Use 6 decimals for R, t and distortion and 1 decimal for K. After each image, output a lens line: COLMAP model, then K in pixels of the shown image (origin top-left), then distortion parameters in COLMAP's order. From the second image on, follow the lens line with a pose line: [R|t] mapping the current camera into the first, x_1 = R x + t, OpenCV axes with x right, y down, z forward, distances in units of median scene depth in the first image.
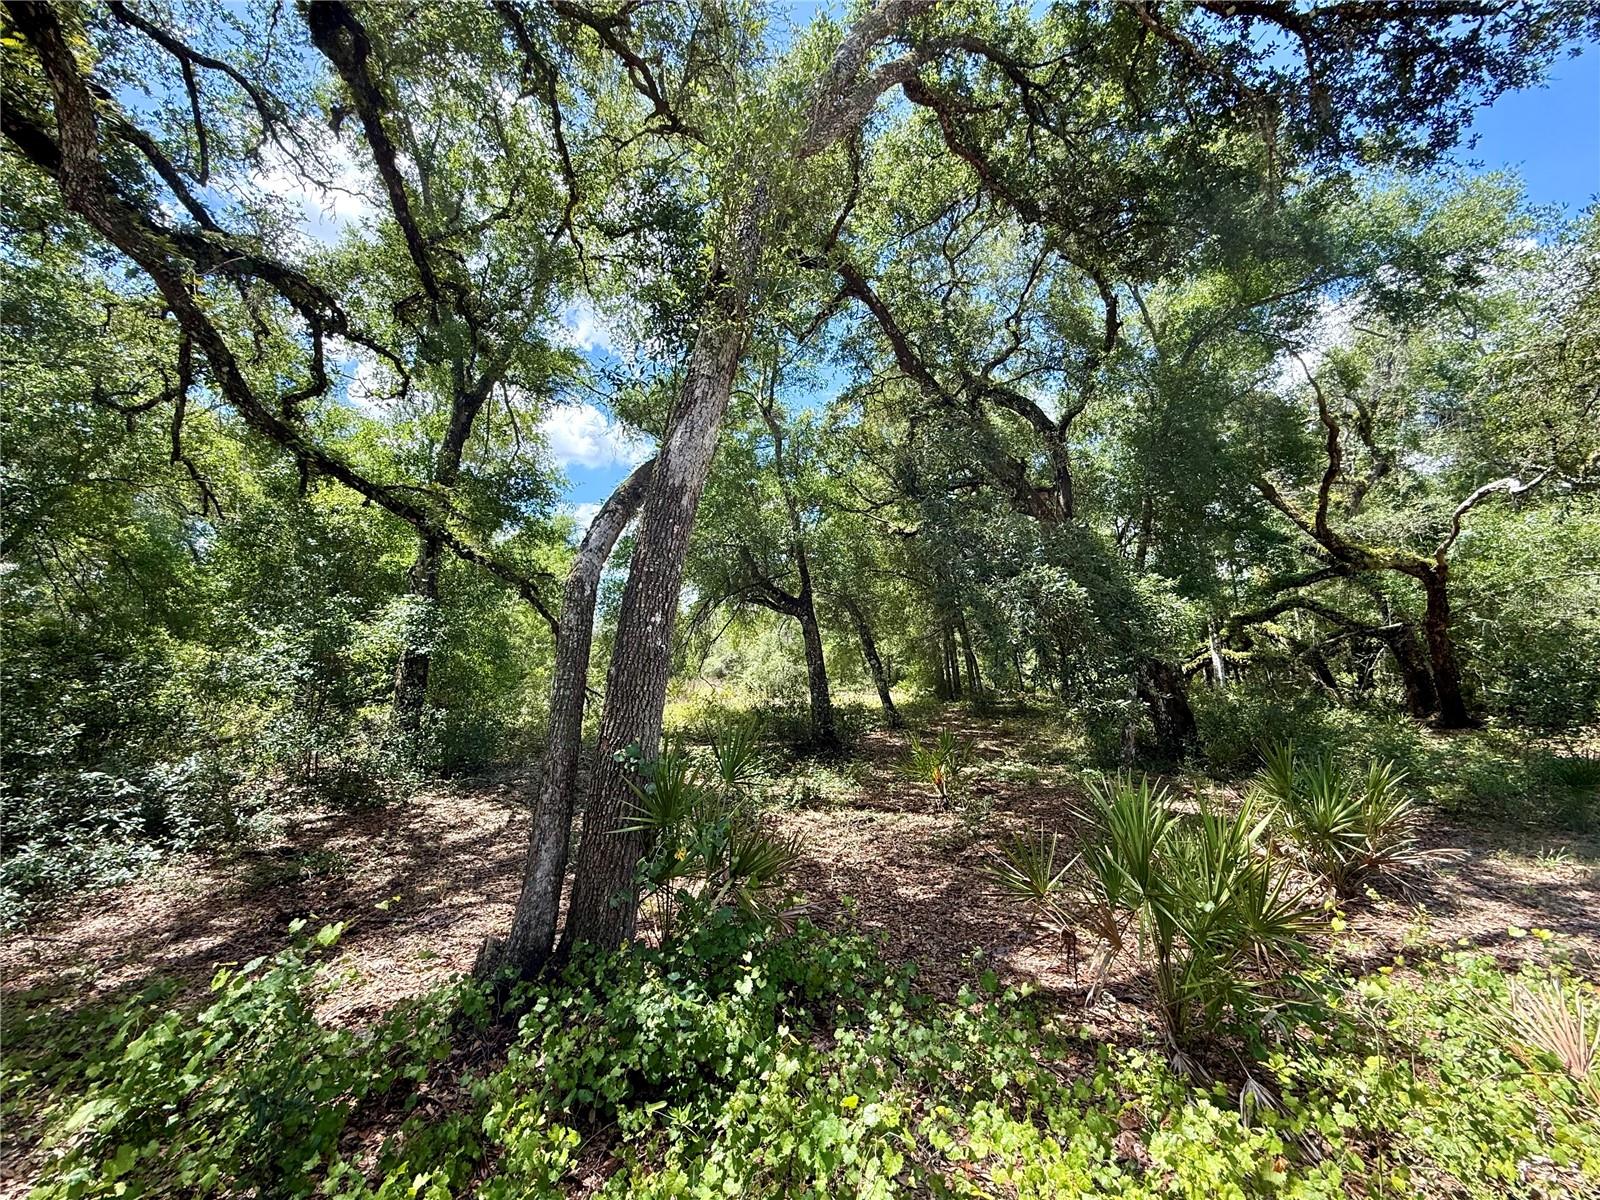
lens RADIAL K [[645.3, 0, 792.0], [0, 645.3, 601.2], [0, 0, 1]] dist [-0.000447, 0.000490]
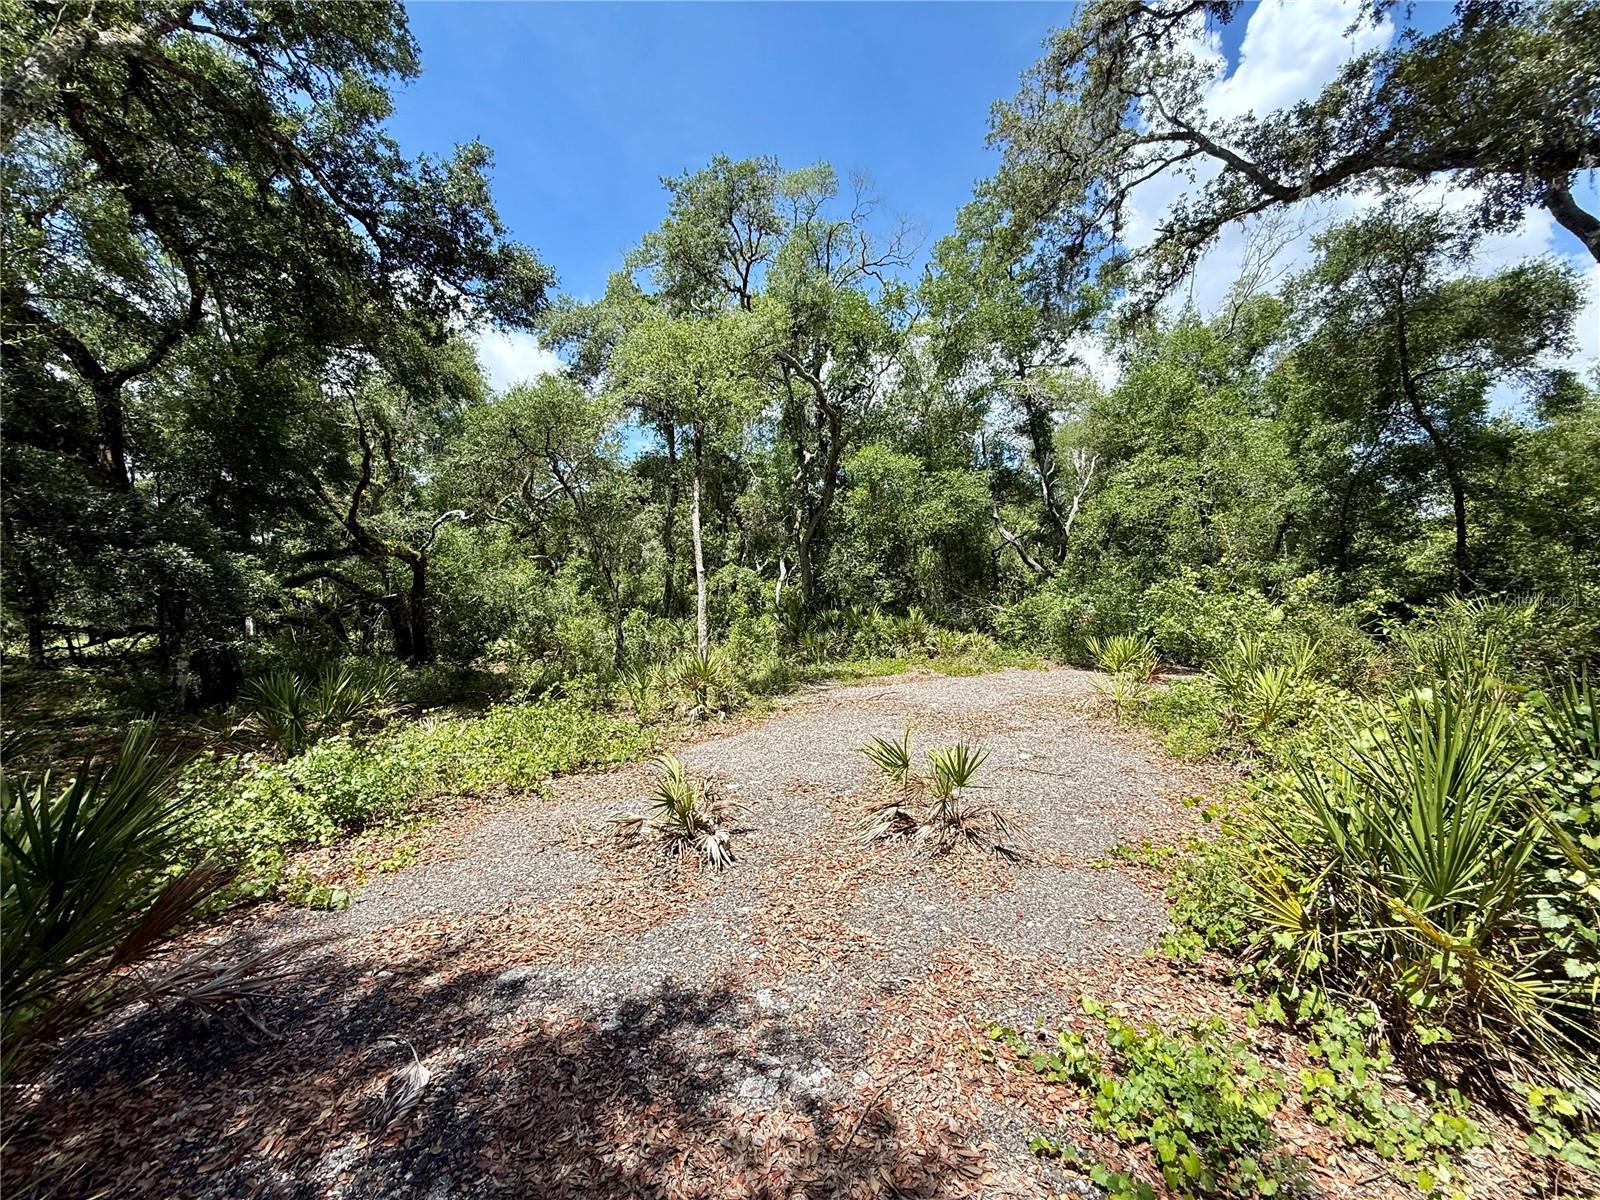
lens RADIAL K [[645.3, 0, 793.0], [0, 645.3, 604.7], [0, 0, 1]] dist [-0.000447, 0.000490]
pose [[0.257810, 0.028291, 0.965781, -0.196577], [-0.092175, 0.995732, -0.004562, -0.017205], [-0.961789, -0.087845, 0.259317, -0.205186]]
